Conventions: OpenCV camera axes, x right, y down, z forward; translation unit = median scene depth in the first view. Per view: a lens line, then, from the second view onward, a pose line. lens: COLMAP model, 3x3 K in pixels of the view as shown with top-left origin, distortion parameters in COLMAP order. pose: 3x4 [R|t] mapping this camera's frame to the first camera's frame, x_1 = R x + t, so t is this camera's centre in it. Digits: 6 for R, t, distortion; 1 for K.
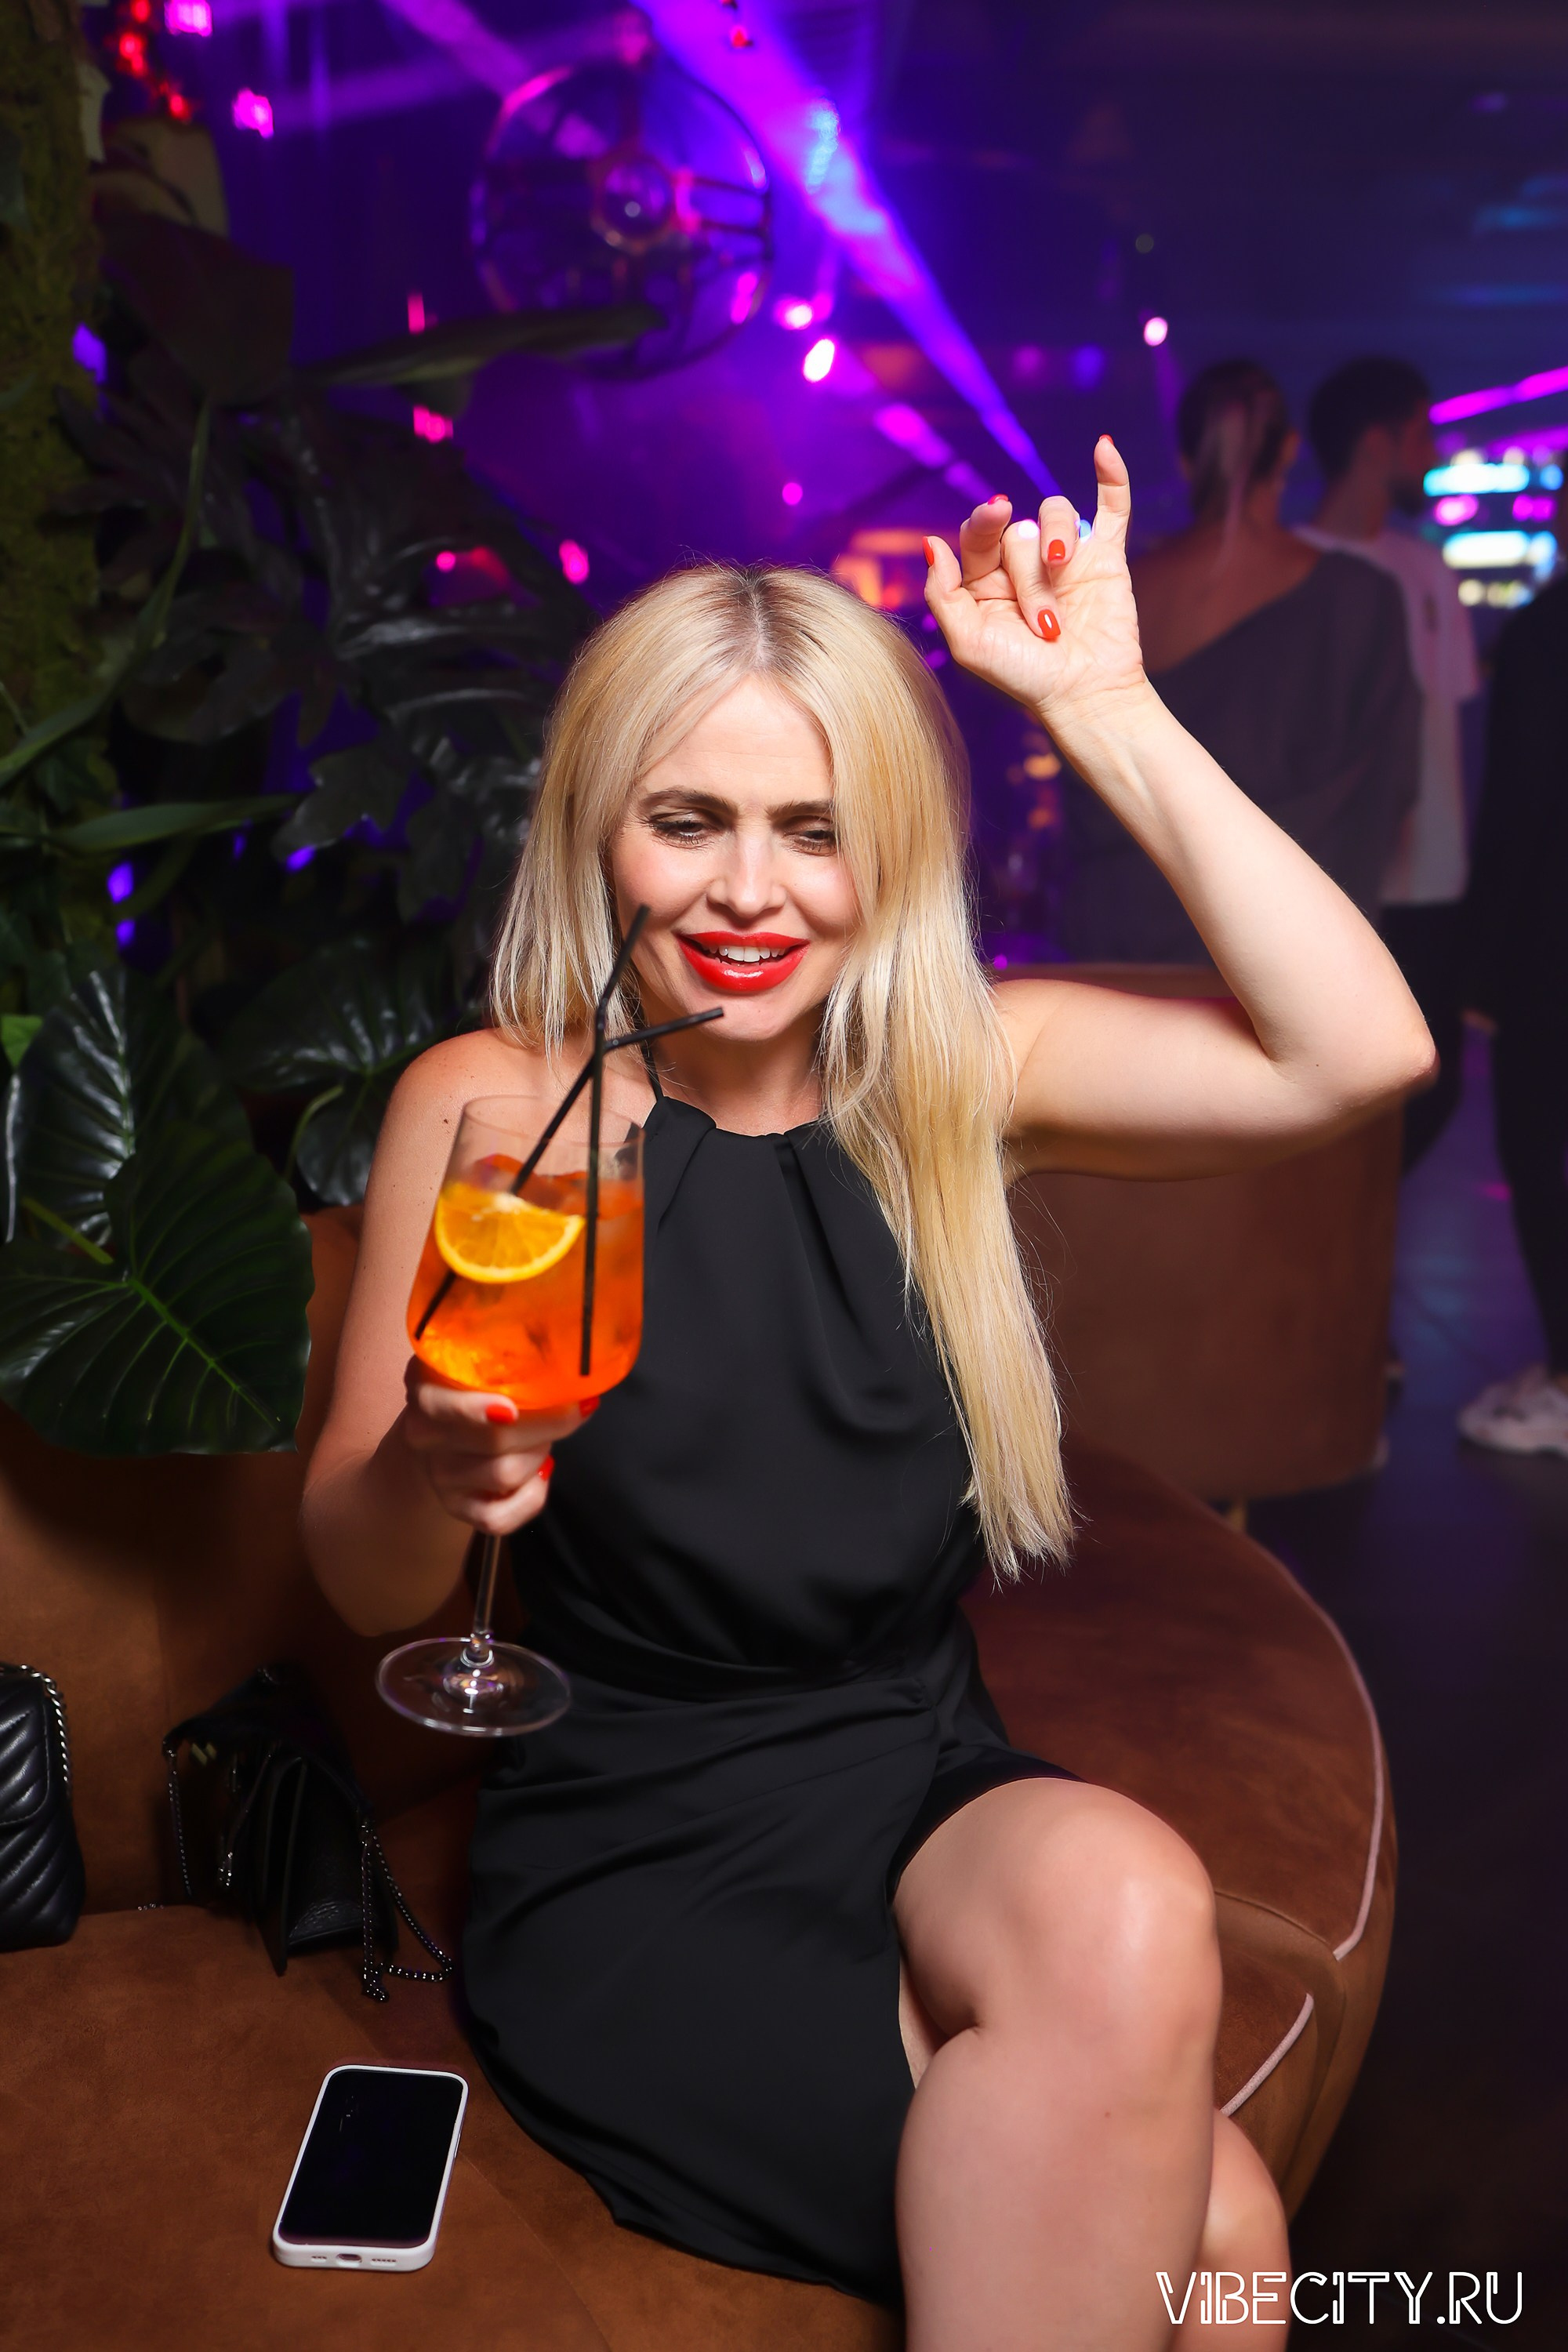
lens RADIAL K [[2268.3, 0, 784.0], [0, 2268.3, 1176.0], [0, 0, 1]] dist [0.283733, -0.780507]
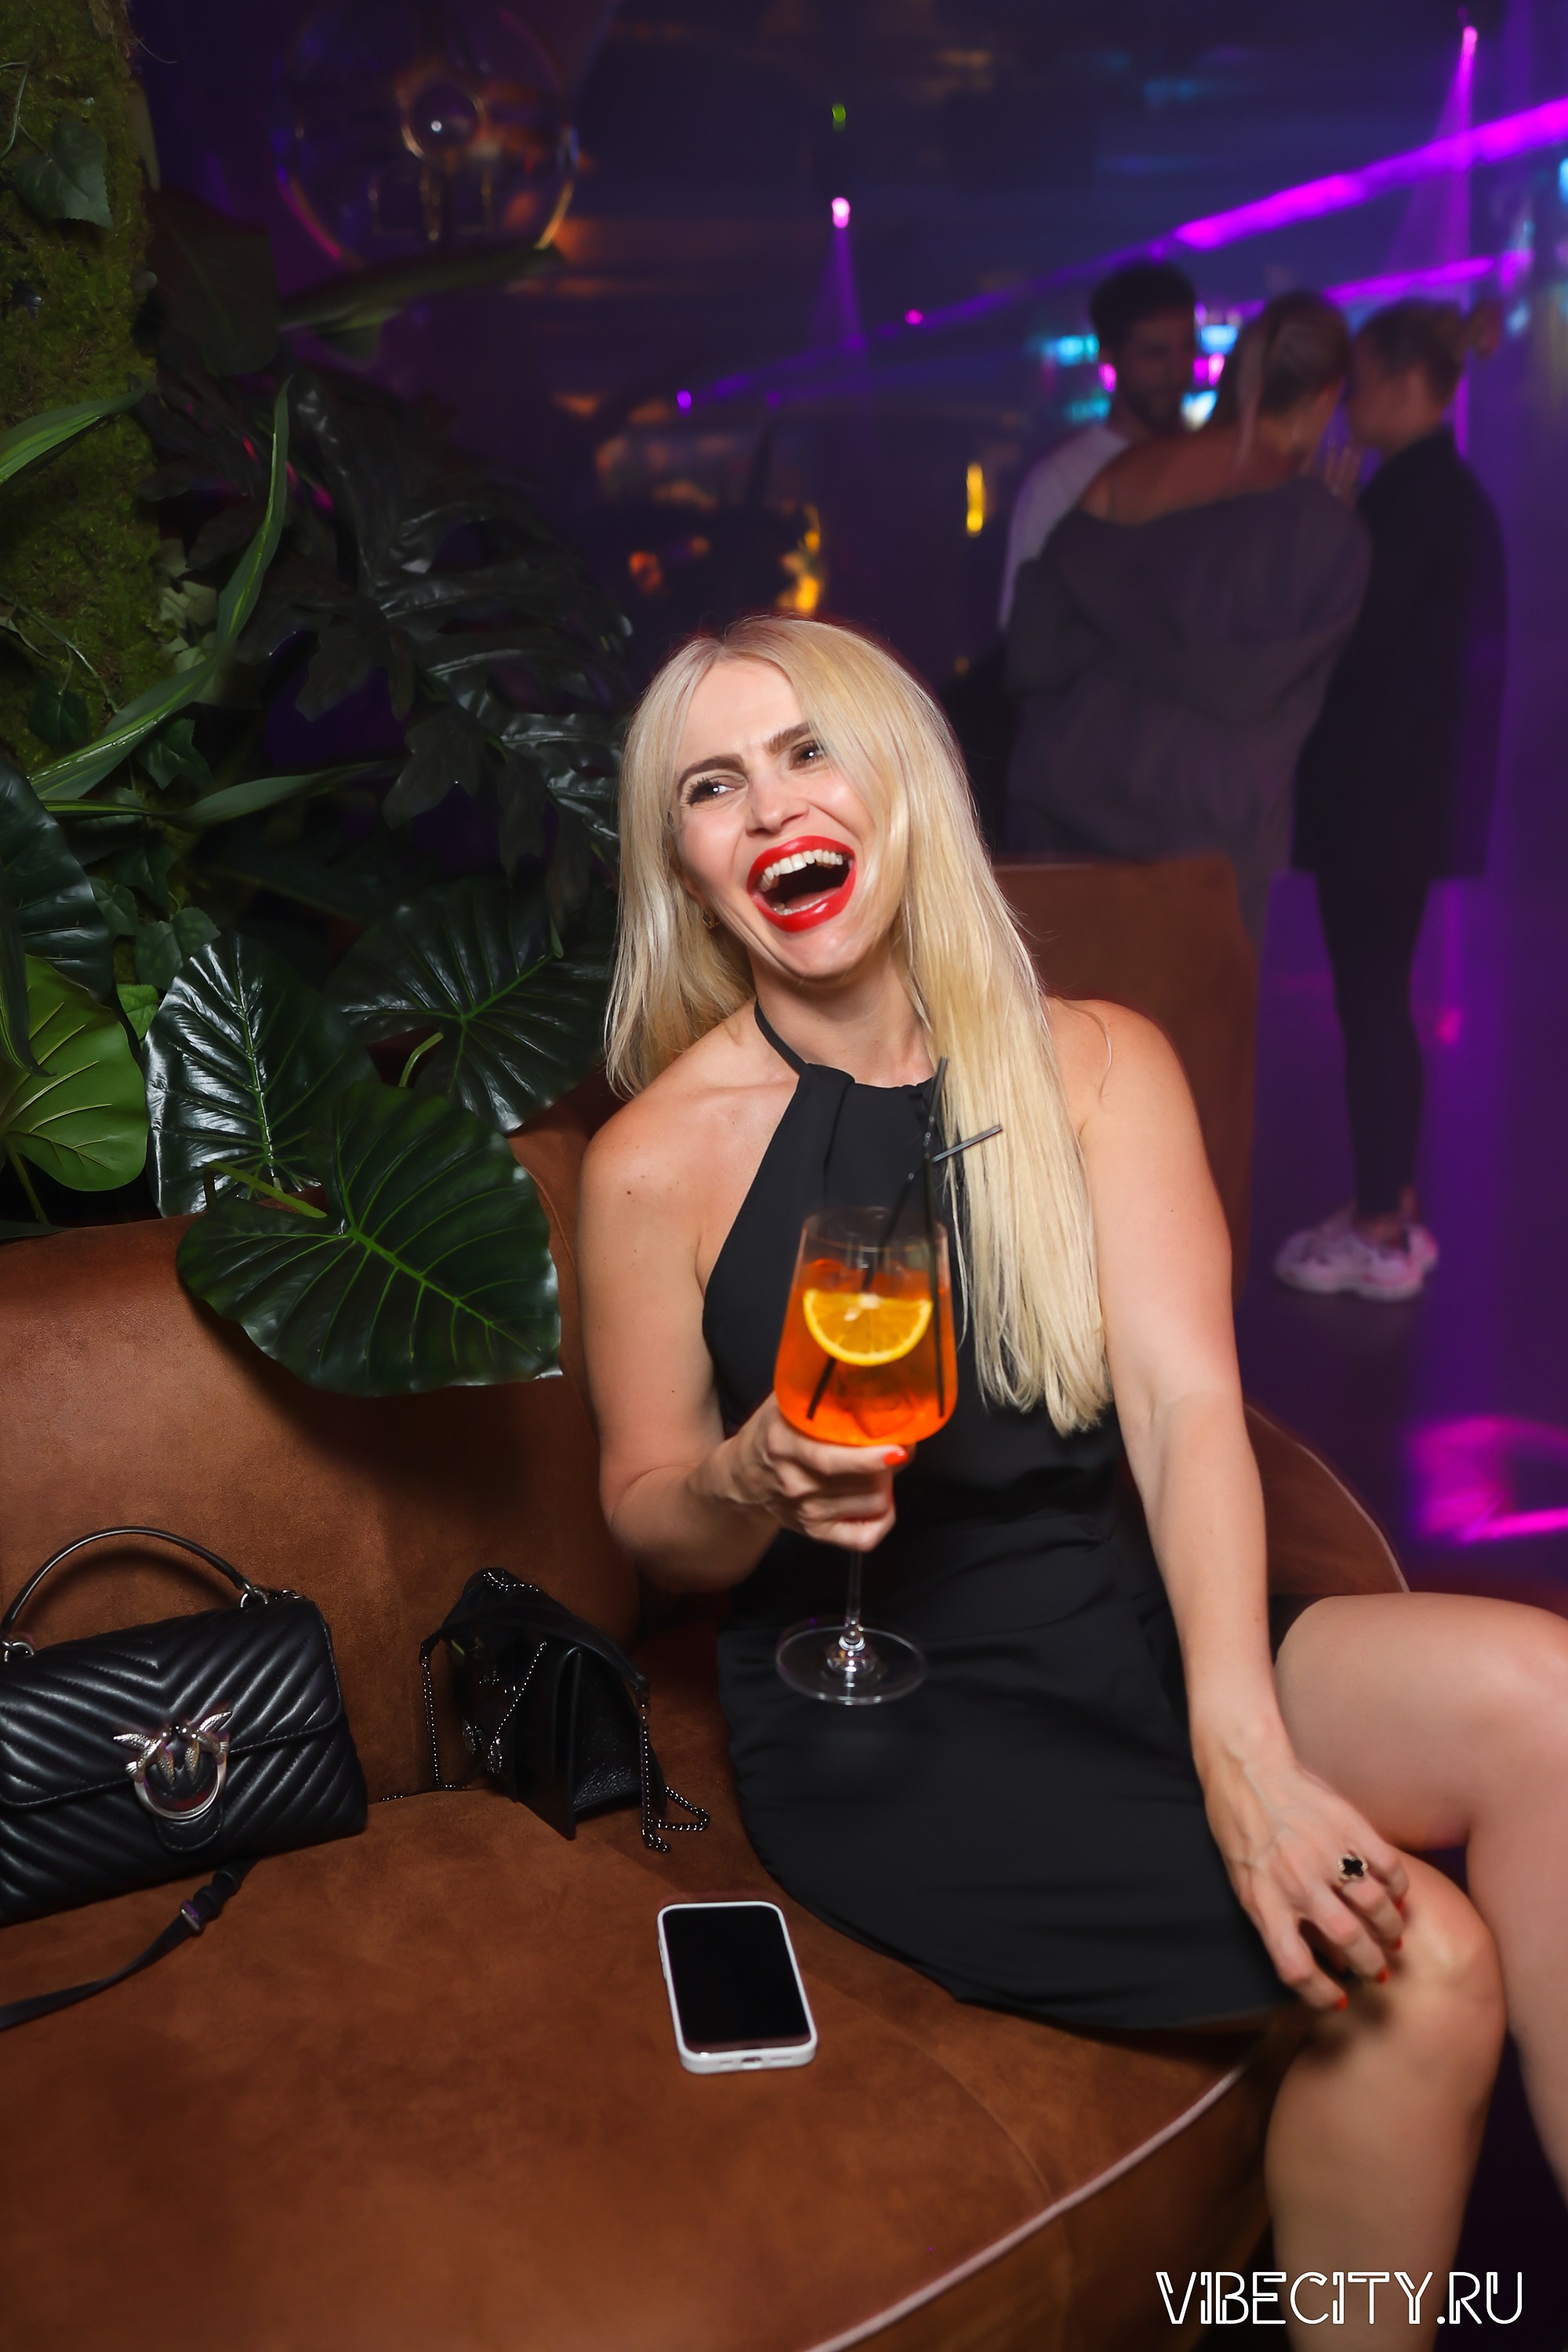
lens RADIAL K [[2332.6, 0, 784.0], [0, 2332.6, 1176.0], [0, 0, 1]] dist [-0.002279, 0.009258]
pose [[0.988507, -0.067035, 0.135497, -0.234358], [0.060102, 0.996696, 0.054630, -0.028677], [-0.138711, -0.045858, 0.989271, -0.105872]]
